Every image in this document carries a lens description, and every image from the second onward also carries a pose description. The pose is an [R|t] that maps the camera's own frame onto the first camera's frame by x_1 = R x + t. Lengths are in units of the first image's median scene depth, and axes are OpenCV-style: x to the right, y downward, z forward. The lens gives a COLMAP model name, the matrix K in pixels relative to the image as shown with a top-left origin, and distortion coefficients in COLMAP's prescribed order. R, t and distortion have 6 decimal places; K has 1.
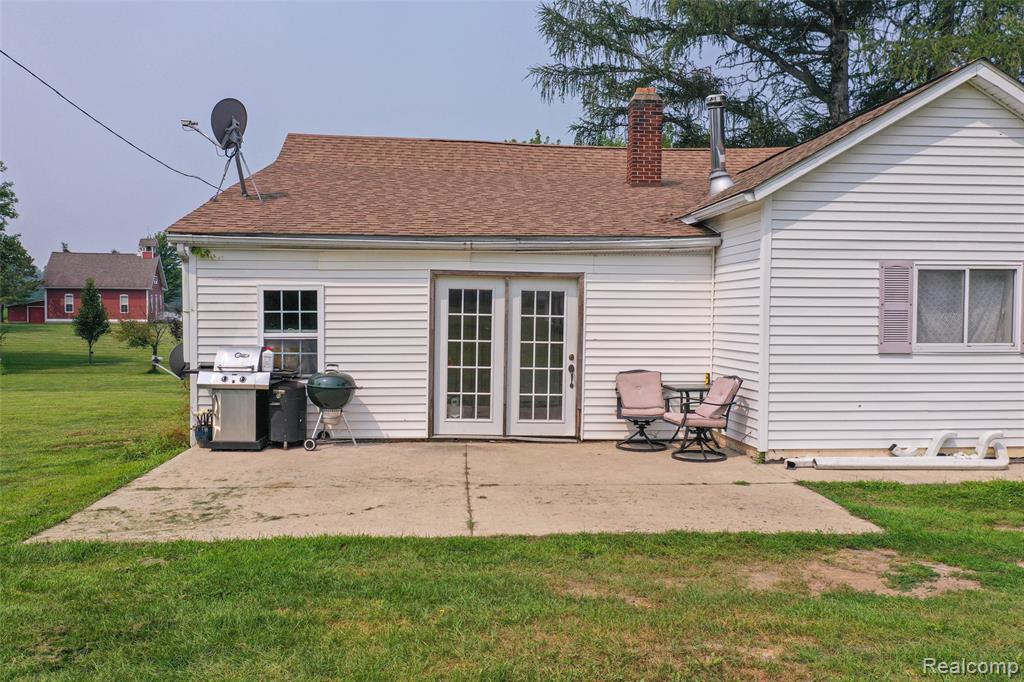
lens RADIAL K [[808.9, 0, 509.8], [0, 808.9, 340.3], [0, 0, 1]] dist [0.008339, -0.006570]
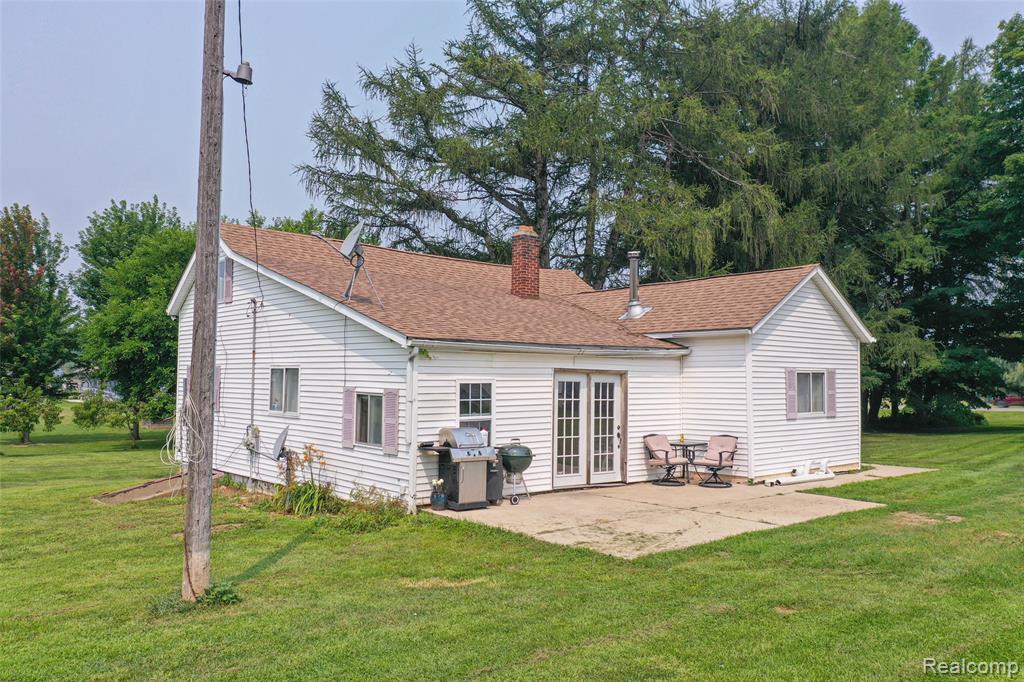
lens RADIAL K [[808.9, 0, 511.2], [0, 808.9, 344.9], [0, 0, 1]] dist [0.008339, -0.006570]
pose [[0.801781, 0.025577, 0.597070, -0.992740], [0.020013, 0.997374, -0.069600, -0.031218], [-0.597283, 0.067753, 0.799164, -0.077180]]
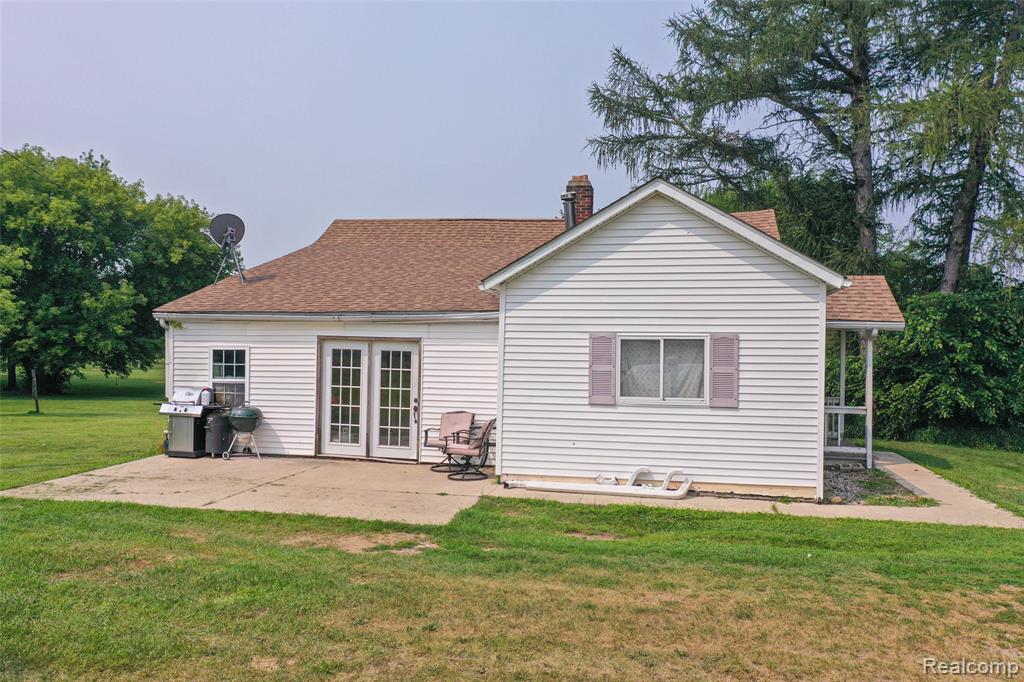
lens RADIAL K [[808.9, 0, 508.9], [0, 808.9, 340.4], [0, 0, 1]] dist [0.008339, -0.006570]
pose [[0.957453, 0.003878, -0.288563, 0.627125], [-0.015832, 0.999110, -0.039104, -0.029029], [0.288155, 0.042008, 0.956662, -0.250030]]
